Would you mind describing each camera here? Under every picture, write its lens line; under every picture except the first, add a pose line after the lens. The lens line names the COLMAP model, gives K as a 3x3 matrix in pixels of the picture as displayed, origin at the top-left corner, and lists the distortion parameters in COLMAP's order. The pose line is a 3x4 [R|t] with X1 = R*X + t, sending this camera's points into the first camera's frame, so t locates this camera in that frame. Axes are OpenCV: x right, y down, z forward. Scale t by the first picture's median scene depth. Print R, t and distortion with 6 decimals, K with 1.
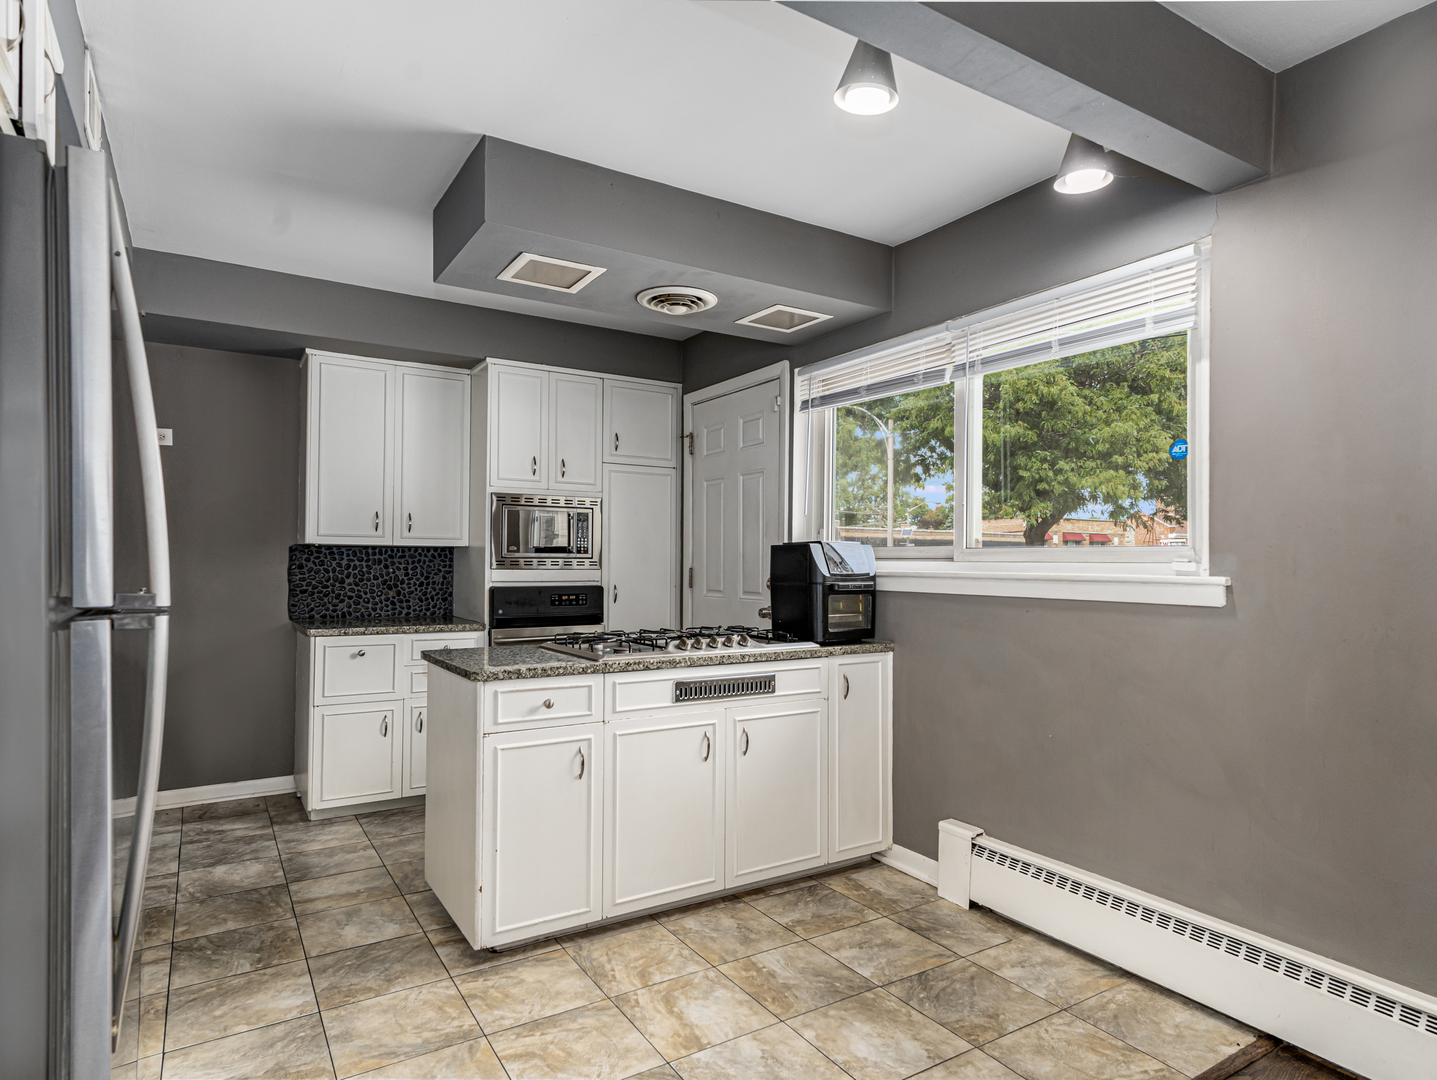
lens RADIAL K [[809.4, 0, 712.1], [0, 809.4, 550.9], [0, 0, 1]] dist [0.016372, -0.000237]
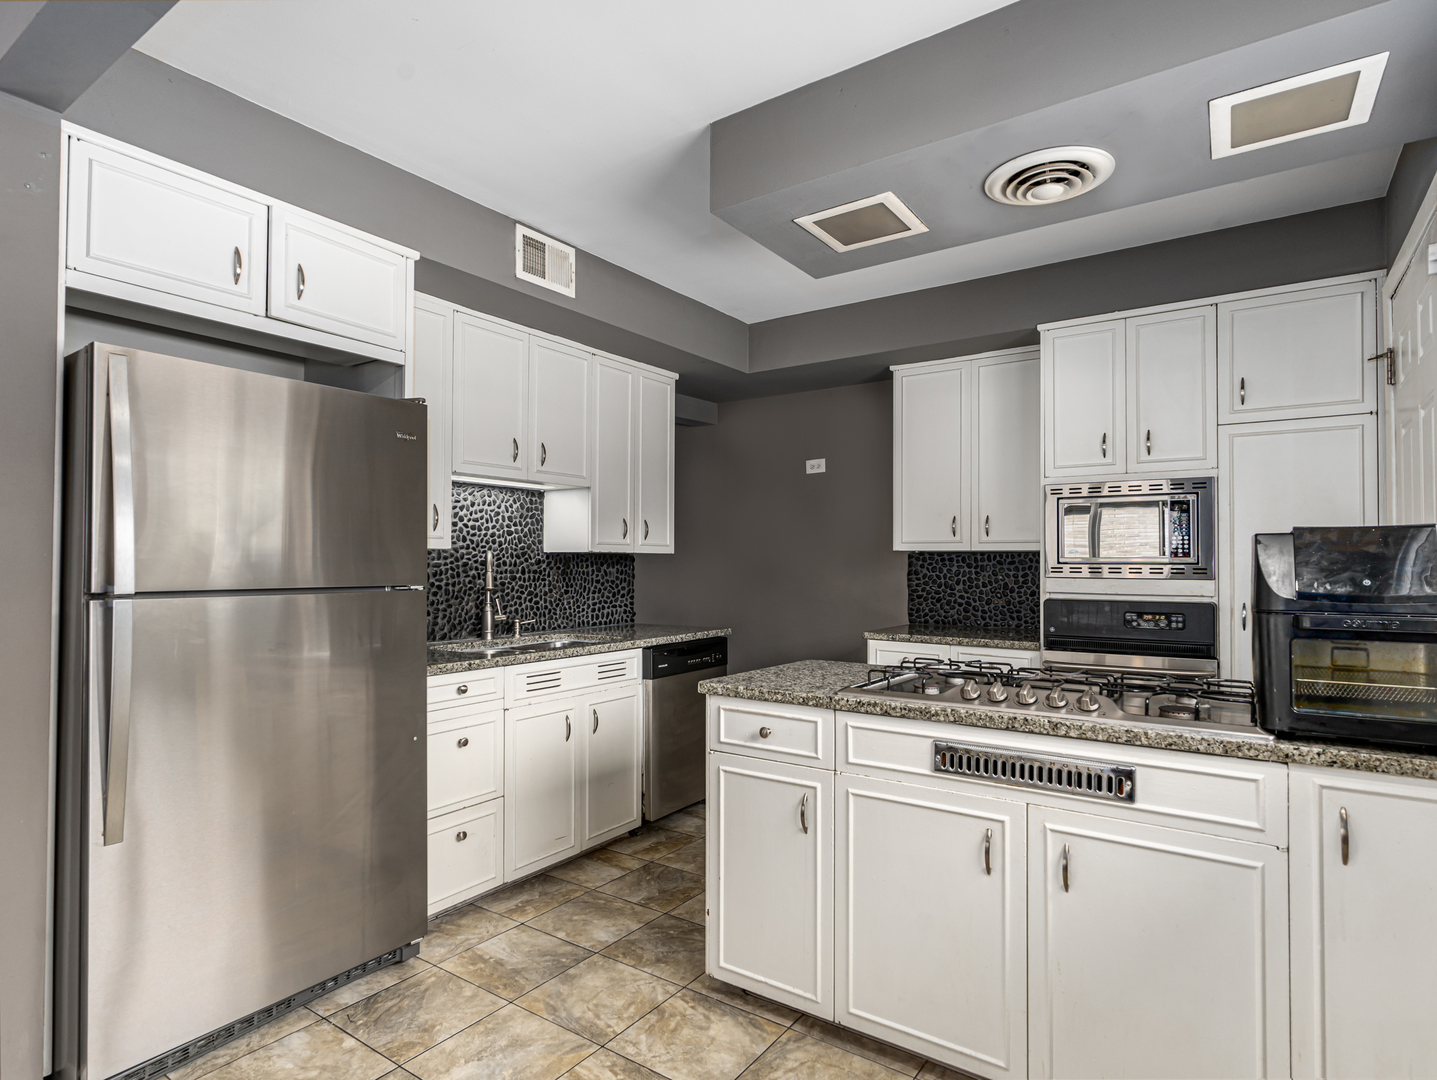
lens RADIAL K [[784.6, 0, 721.9], [0, 784.6, 549.4], [0, 0, 1]] dist [-0.008078, 0.000852]
pose [[0.404343, -0.020907, -0.914369, 0.434348], [0.010408, 0.999779, -0.018257, 0.006821], [0.914548, -0.002134, 0.404471, 0.493042]]
